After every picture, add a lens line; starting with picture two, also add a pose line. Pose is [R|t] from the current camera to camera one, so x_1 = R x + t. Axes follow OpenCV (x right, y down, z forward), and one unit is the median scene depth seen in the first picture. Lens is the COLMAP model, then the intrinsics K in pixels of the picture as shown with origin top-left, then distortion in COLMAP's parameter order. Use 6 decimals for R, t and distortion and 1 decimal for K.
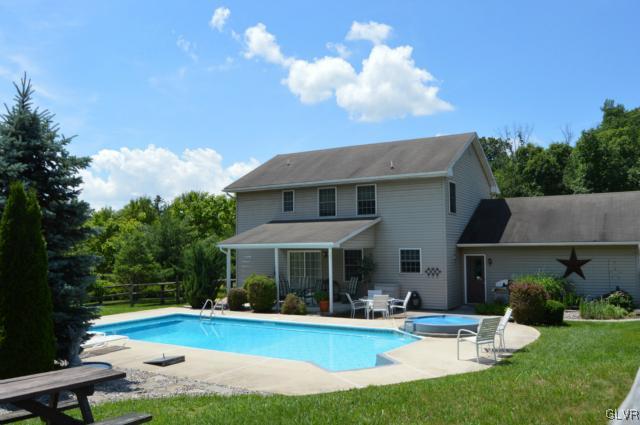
lens RADIAL K [[541.0, 0, 320.0], [0, 541.0, 218.4], [0, 0, 1]] dist [-0.093754, 0.040703]
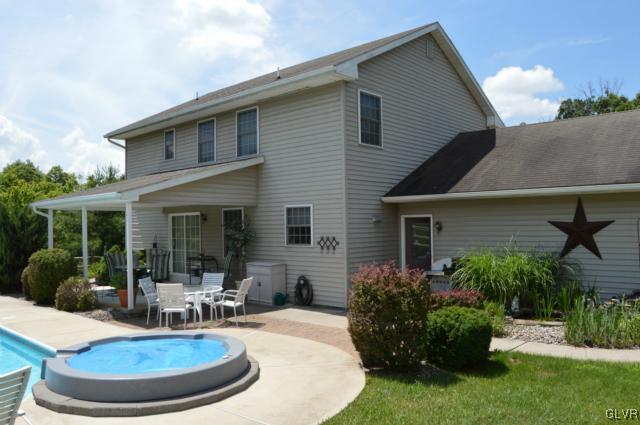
lens RADIAL K [[509.9, 0, 320.8], [0, 509.9, 214.4], [0, 0, 1]] dist [-0.090516, 0.034496]
pose [[0.980050, -0.009593, -0.198517, 0.309181], [0.016369, 0.999337, 0.032521, 0.048329], [0.198073, -0.035122, 0.979558, 0.444370]]
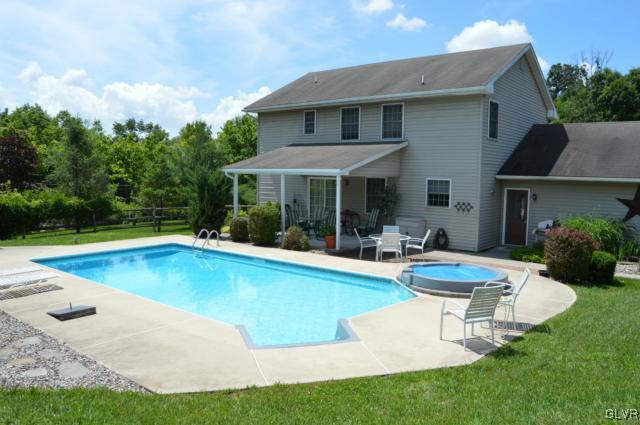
lens RADIAL K [[509.9, 0, 319.4], [0, 509.9, 214.8], [0, 0, 1]] dist [-0.090516, 0.034496]
pose [[0.989311, 0.036959, -0.141058, 0.095647], [-0.017429, 0.990382, 0.137258, 0.004966], [0.144774, -0.133332, 0.980440, 0.172652]]
